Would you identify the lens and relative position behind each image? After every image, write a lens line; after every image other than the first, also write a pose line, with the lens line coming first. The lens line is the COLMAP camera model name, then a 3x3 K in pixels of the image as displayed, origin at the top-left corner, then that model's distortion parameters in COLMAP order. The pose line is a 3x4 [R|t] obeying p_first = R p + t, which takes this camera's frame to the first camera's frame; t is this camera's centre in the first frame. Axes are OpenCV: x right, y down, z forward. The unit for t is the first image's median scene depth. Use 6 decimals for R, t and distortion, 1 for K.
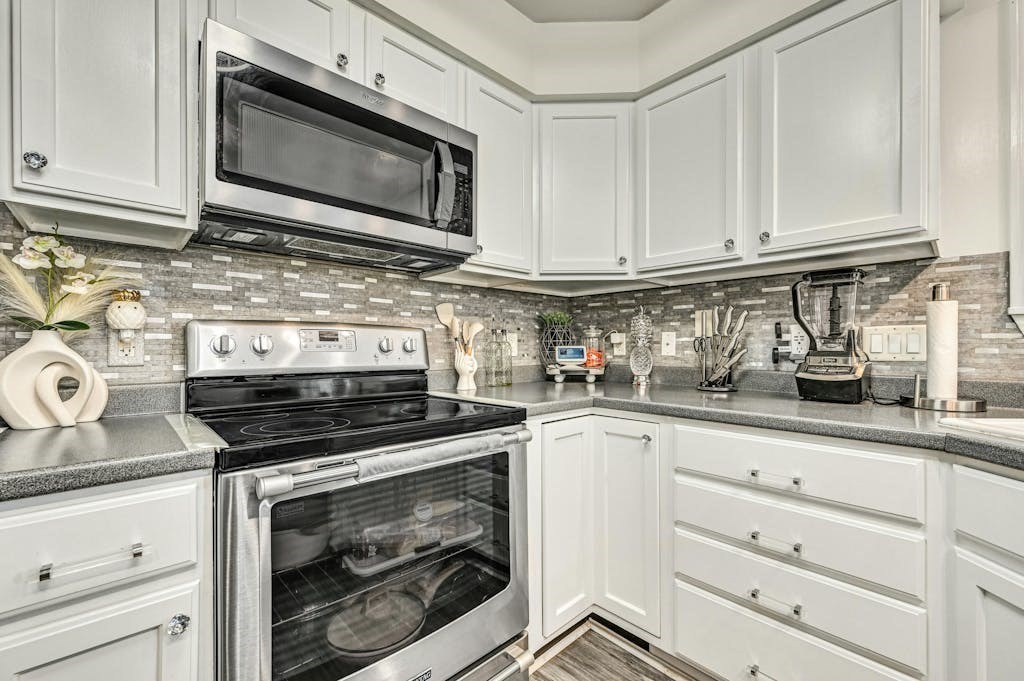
lens RADIAL K [[430.3, 0, 505.3], [0, 430.3, 345.9], [0, 0, 1]] dist [0.001002, 0.000175]
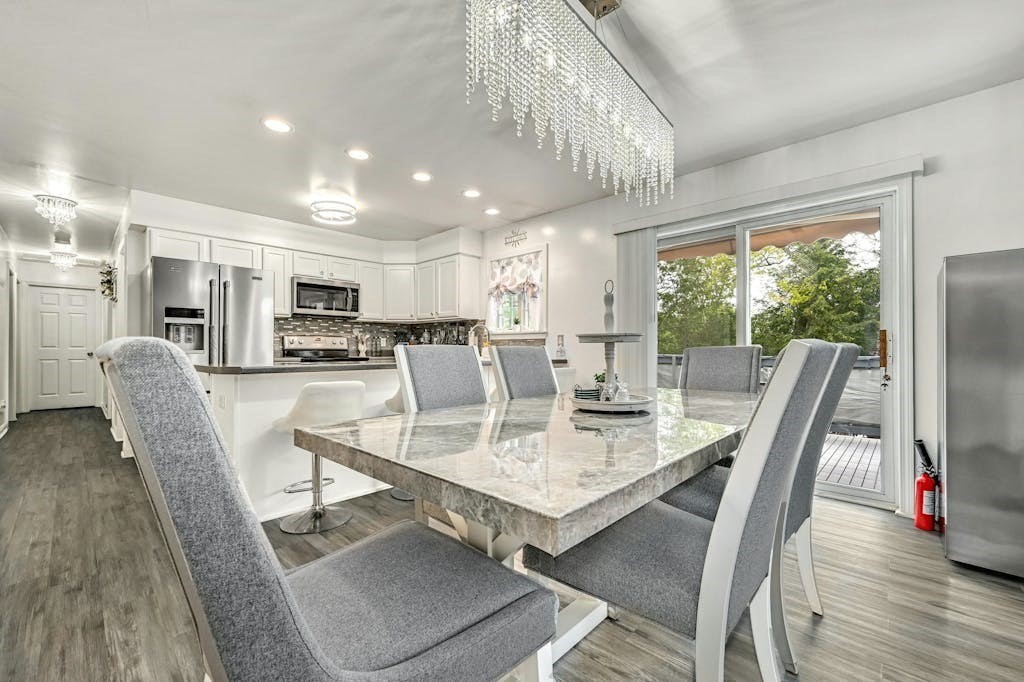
lens RADIAL K [[416.0, 0, 512.0], [0, 416.0, 341.0], [0, 0, 1]] dist [0.001060, -0.000096]
pose [[0.997499, 0.005267, 0.070489, 0.826393], [-0.004319, 0.999898, -0.013594, 0.027832], [-0.070554, 0.013256, 0.997420, -2.202785]]
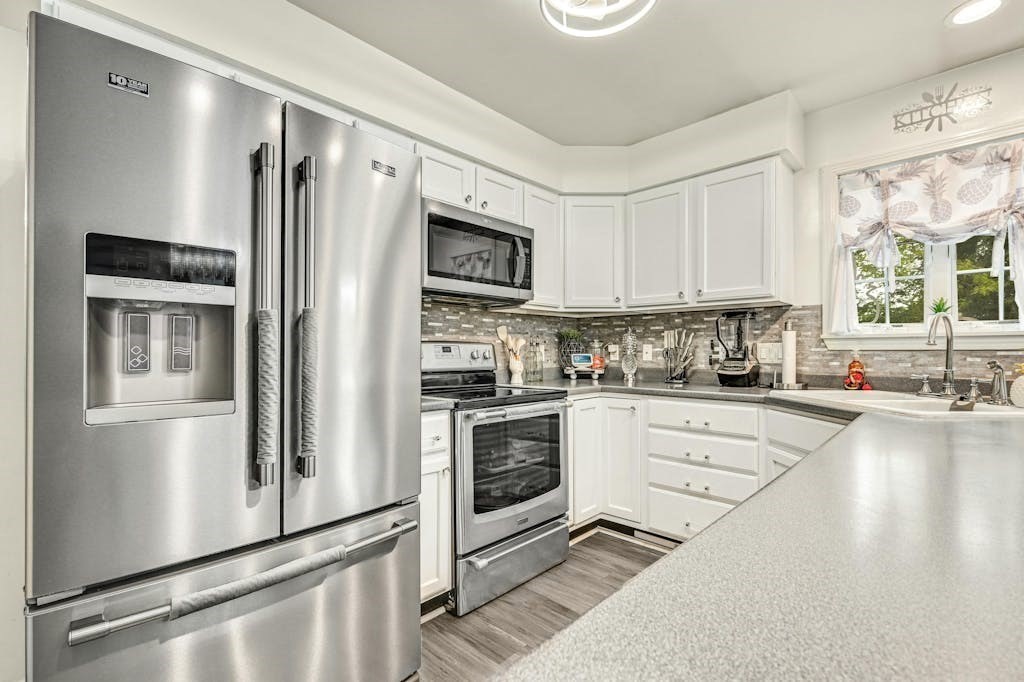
lens RADIAL K [[465.6, 0, 516.9], [0, 465.6, 346.1], [0, 0, 1]] dist [-0.001759, -0.000245]
pose [[0.997340, 0.000716, 0.072893, -0.224602], [-0.000174, 0.999972, -0.007438, -0.017851], [-0.072896, 0.007405, 0.997312, -0.684115]]
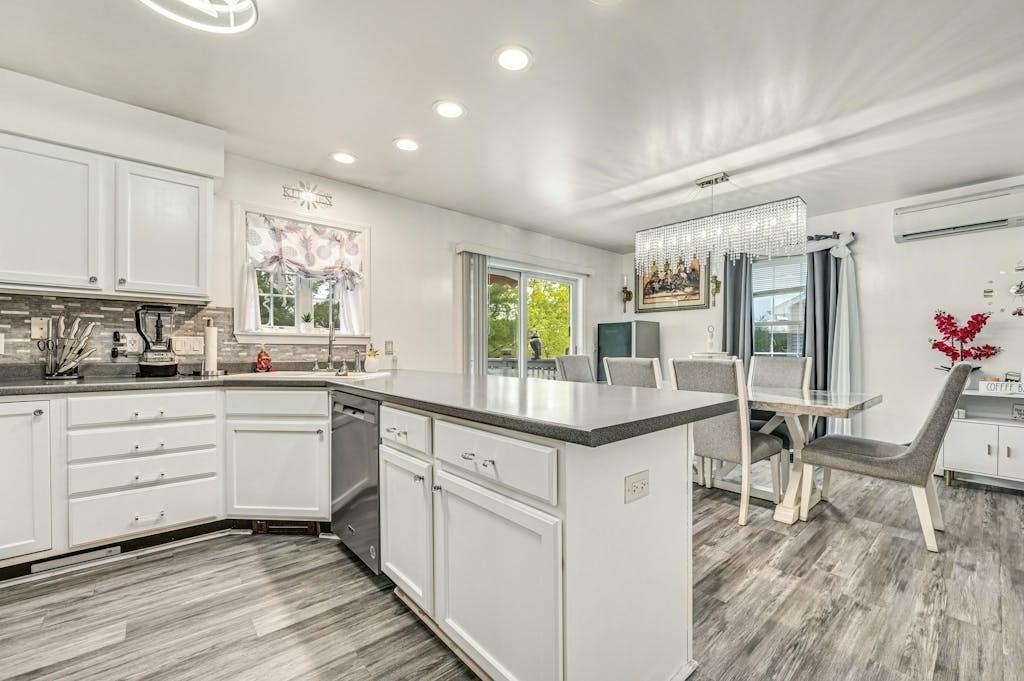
lens RADIAL K [[407.5, 0, 520.1], [0, 407.5, 340.6], [0, 0, 1]] dist [0.000438, 0.000073]
pose [[0.029011, 0.022324, 0.999330, -0.779667], [-0.007467, 0.999728, -0.022116, 0.000190], [-0.999551, -0.006820, 0.029170, -0.490278]]
